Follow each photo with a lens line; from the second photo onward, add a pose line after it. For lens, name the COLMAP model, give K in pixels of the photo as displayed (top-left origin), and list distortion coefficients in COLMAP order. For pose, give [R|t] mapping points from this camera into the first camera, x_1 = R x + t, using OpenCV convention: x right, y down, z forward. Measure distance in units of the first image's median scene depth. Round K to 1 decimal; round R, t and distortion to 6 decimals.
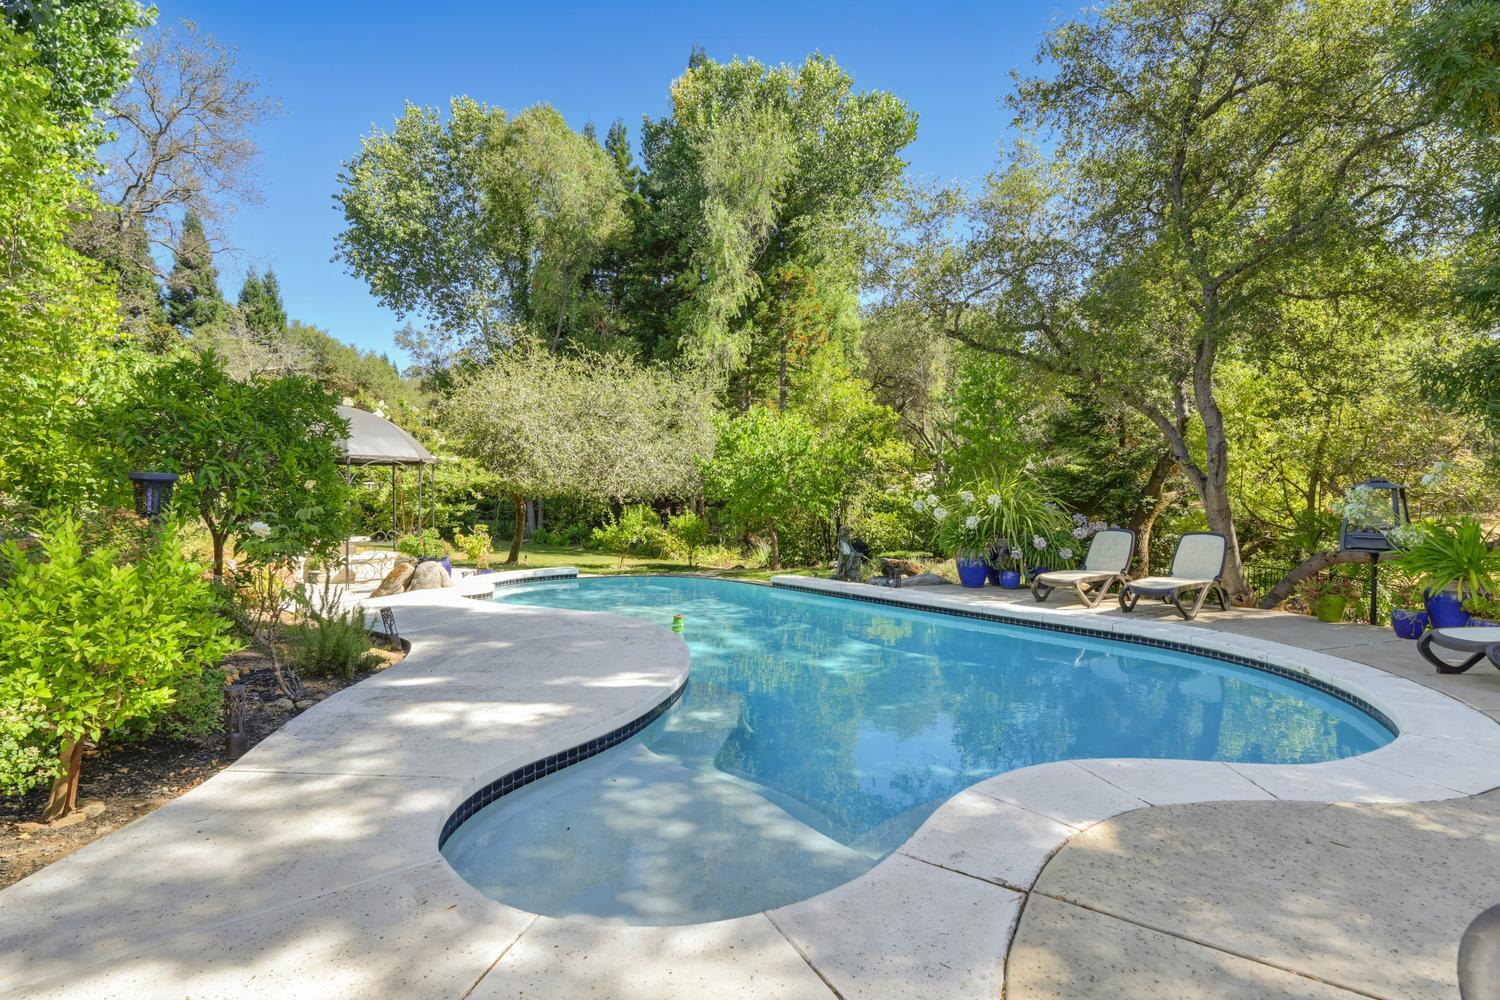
lens RADIAL K [[727.2, 0, 759.3], [0, 727.2, 509.3], [0, 0, 1]] dist [-0.004465, 0.002135]
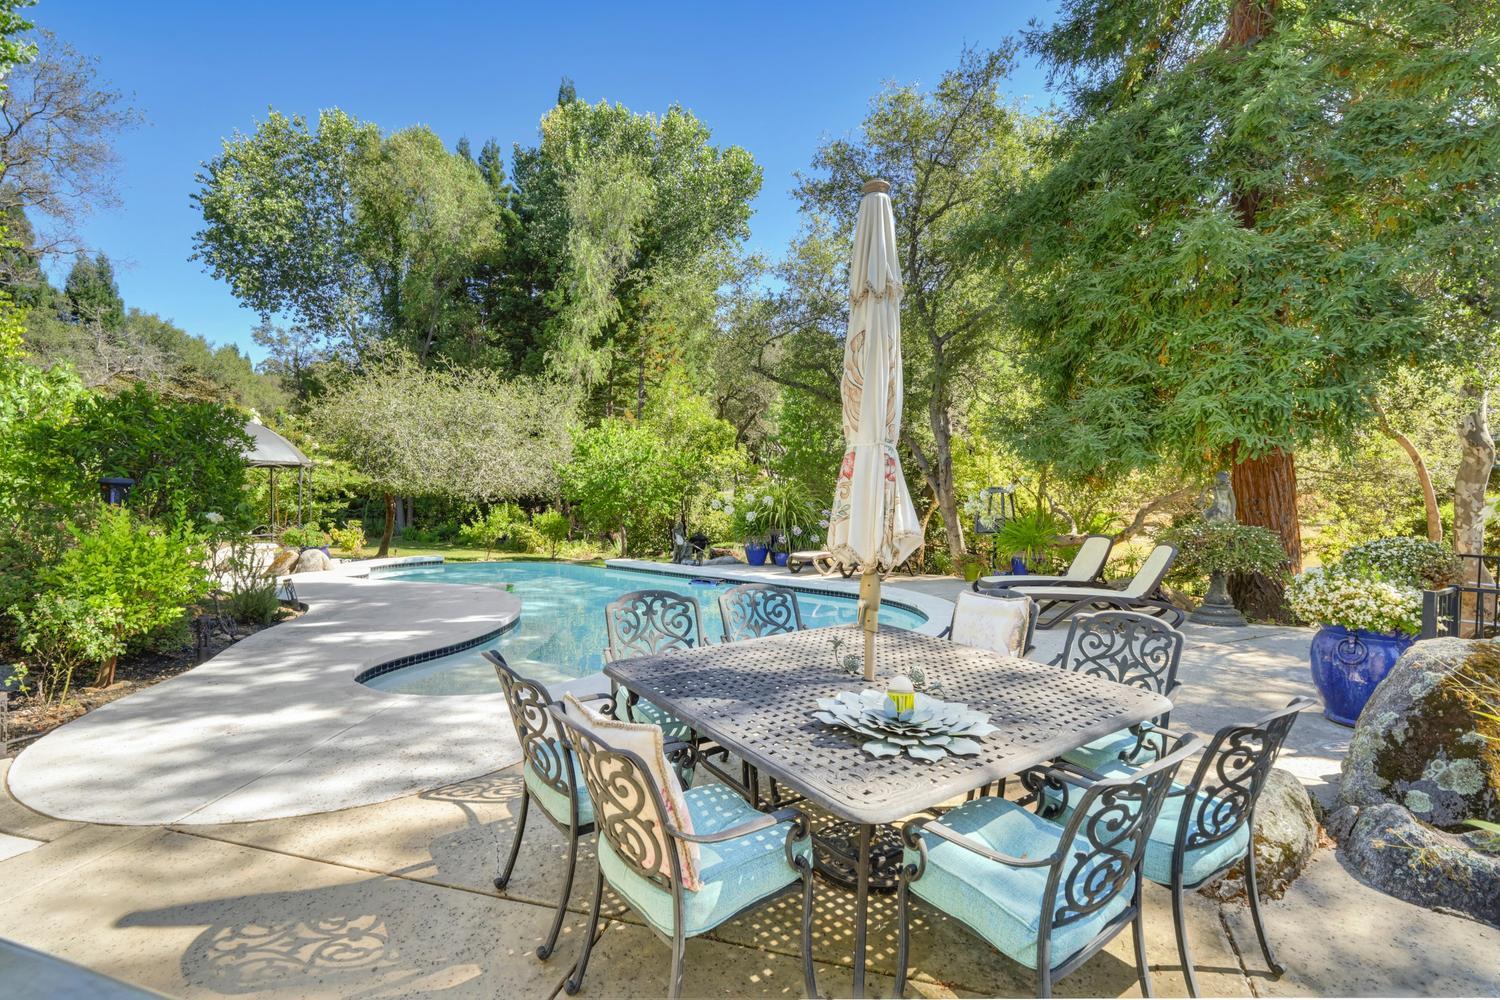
lens RADIAL K [[727.2, 0, 765.2], [0, 727.2, 493.5], [0, 0, 1]] dist [-0.004465, 0.002135]
pose [[0.986549, 0.003831, 0.163420, 0.043426], [-0.000265, 0.999762, -0.021836, 0.002418], [-0.163465, 0.021499, 0.986315, -0.150698]]
